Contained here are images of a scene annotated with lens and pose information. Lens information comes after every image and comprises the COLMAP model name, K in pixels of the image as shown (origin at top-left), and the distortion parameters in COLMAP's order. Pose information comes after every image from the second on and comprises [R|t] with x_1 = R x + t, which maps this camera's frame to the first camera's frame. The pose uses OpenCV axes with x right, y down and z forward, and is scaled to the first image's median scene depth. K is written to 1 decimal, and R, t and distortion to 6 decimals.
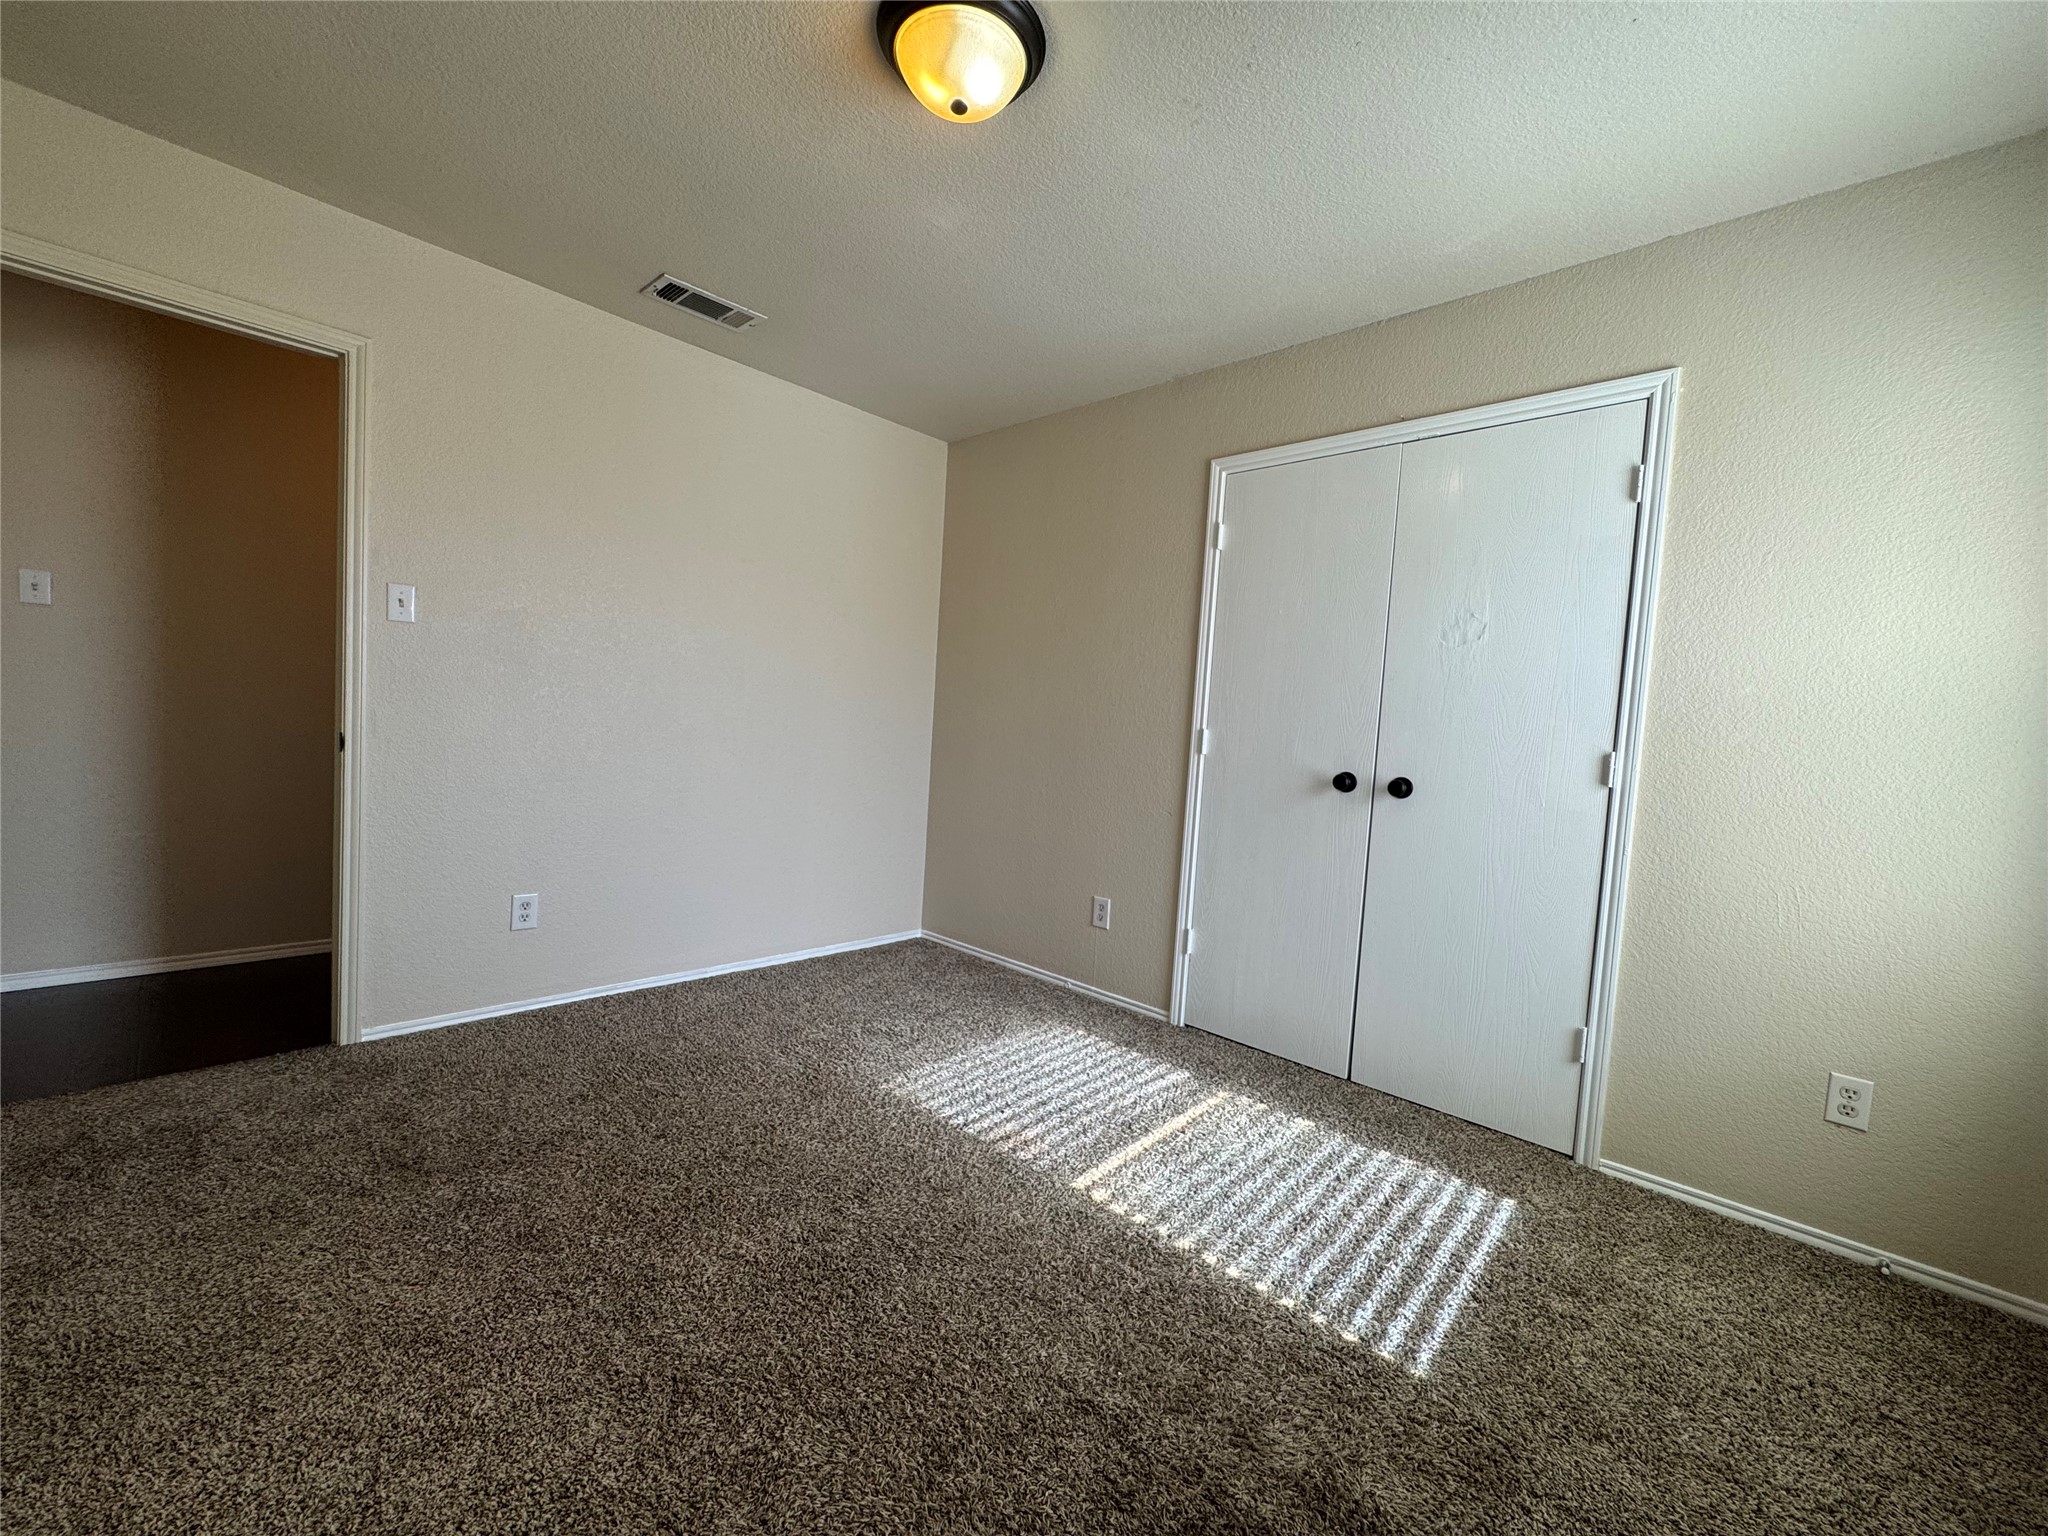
lens RADIAL K [[817.0, 0, 1017.0], [0, 817.0, 764.3], [0, 0, 1]] dist [-0.001710, -0.000249]
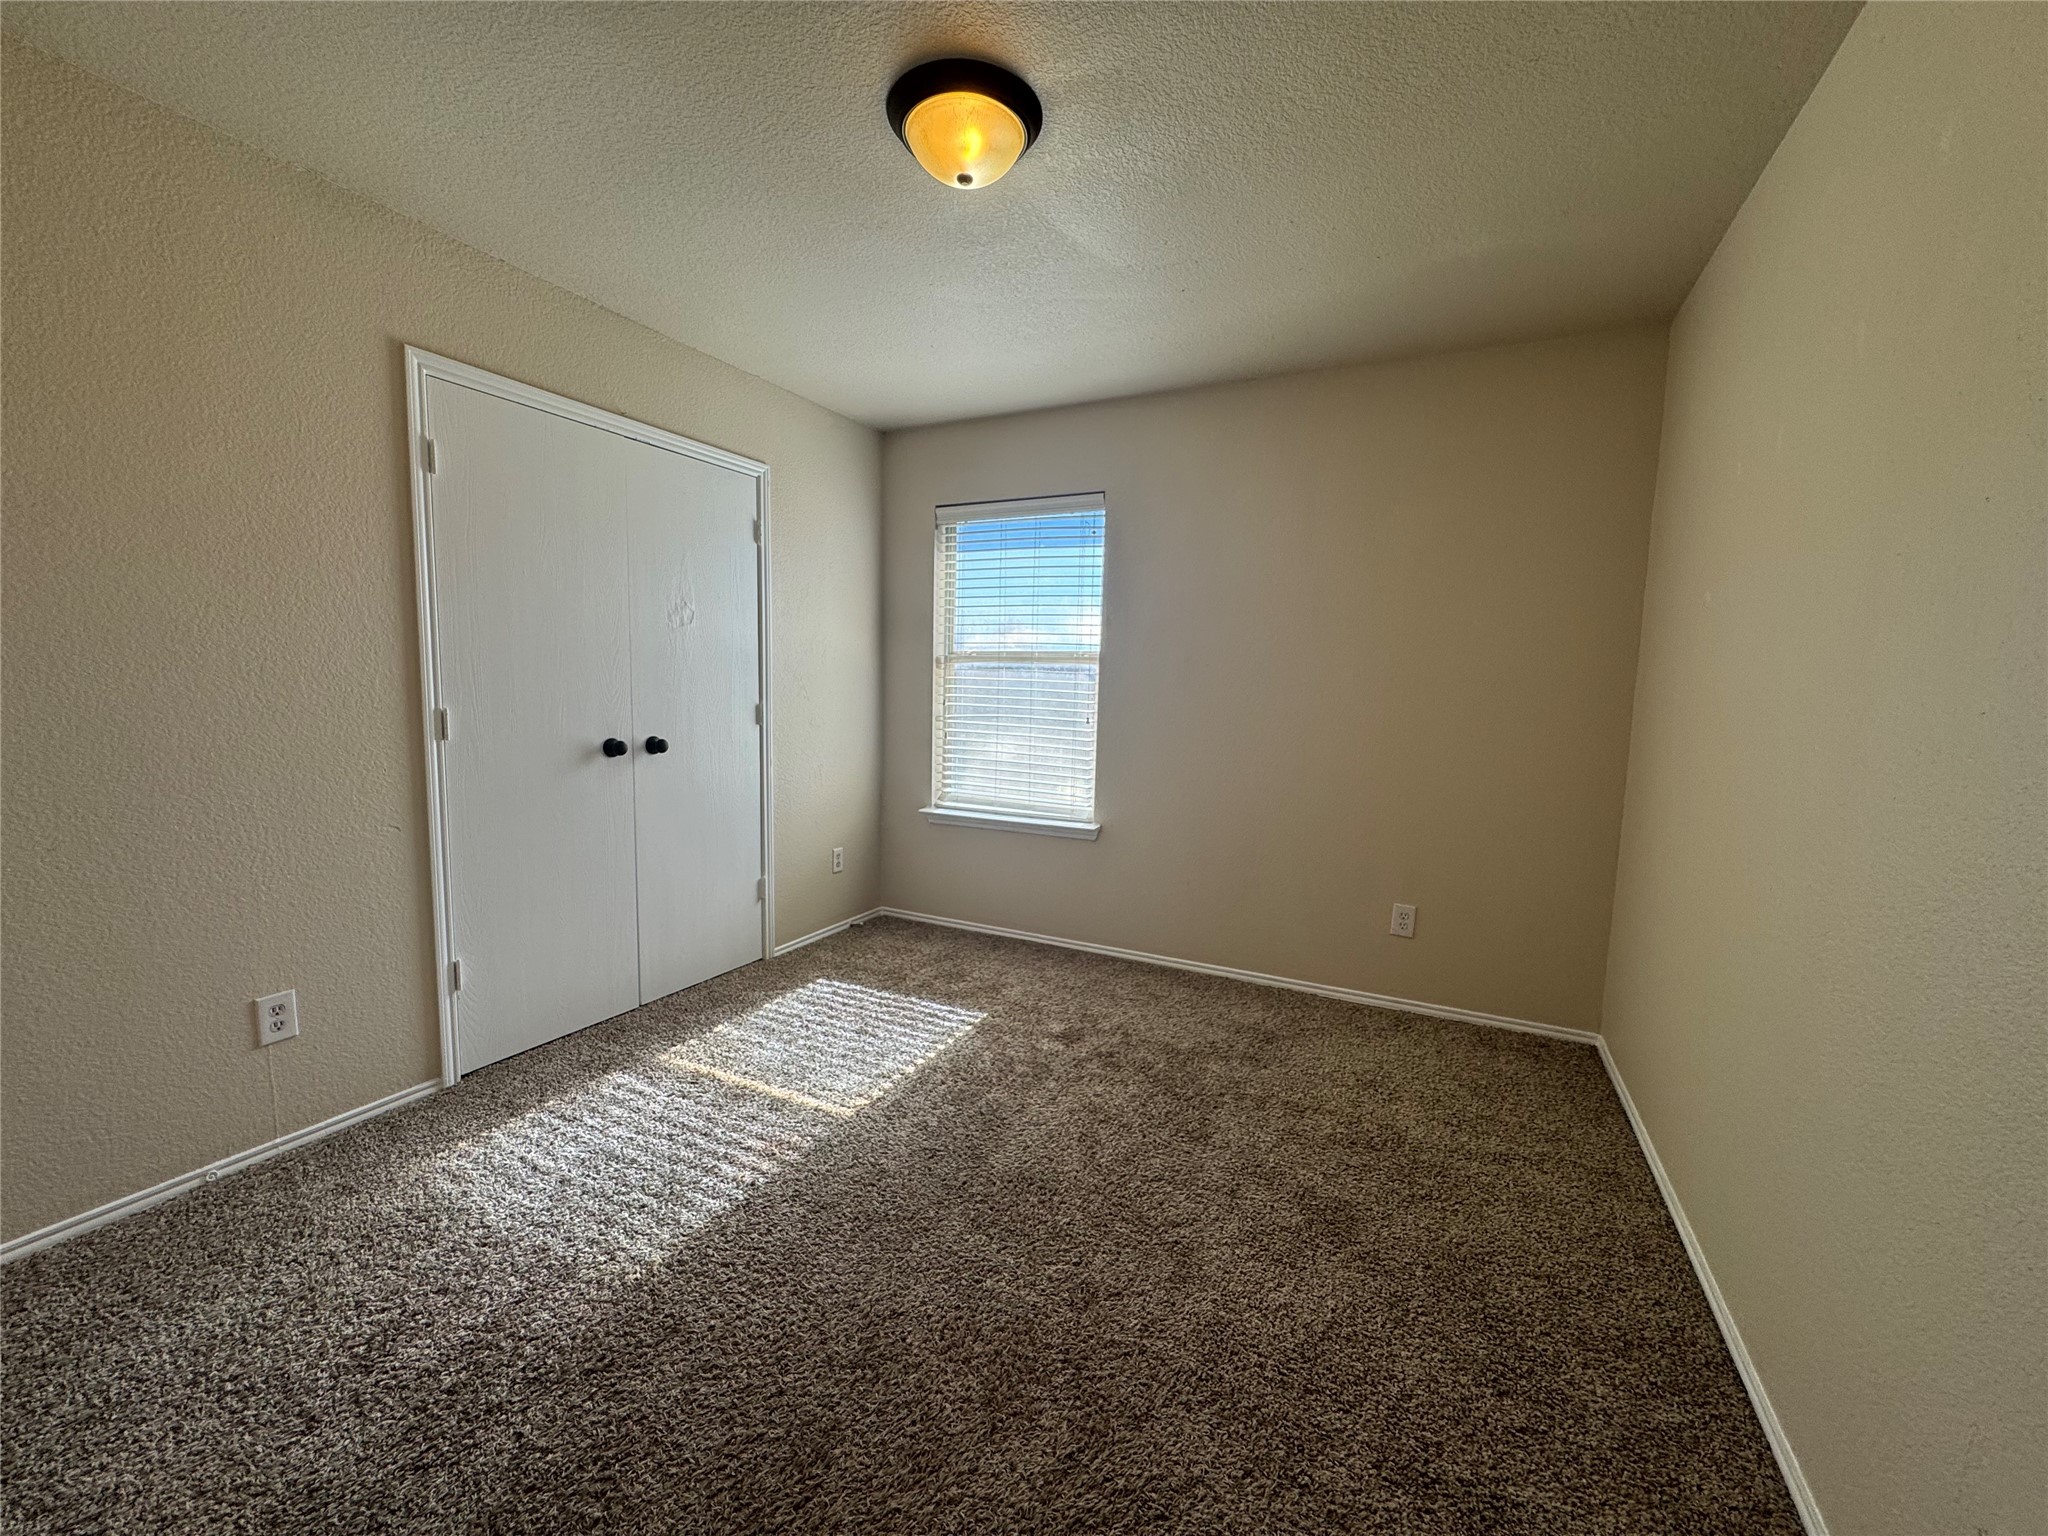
lens RADIAL K [[817.0, 0, 1023.3], [0, 817.0, 767.7], [0, 0, 1]] dist [-0.001710, -0.000249]
pose [[-0.280725, -0.165583, 0.945397, -0.824668], [0.009920, 0.984453, 0.175369, -0.145348], [-0.959737, 0.058609, -0.274718, 0.840377]]
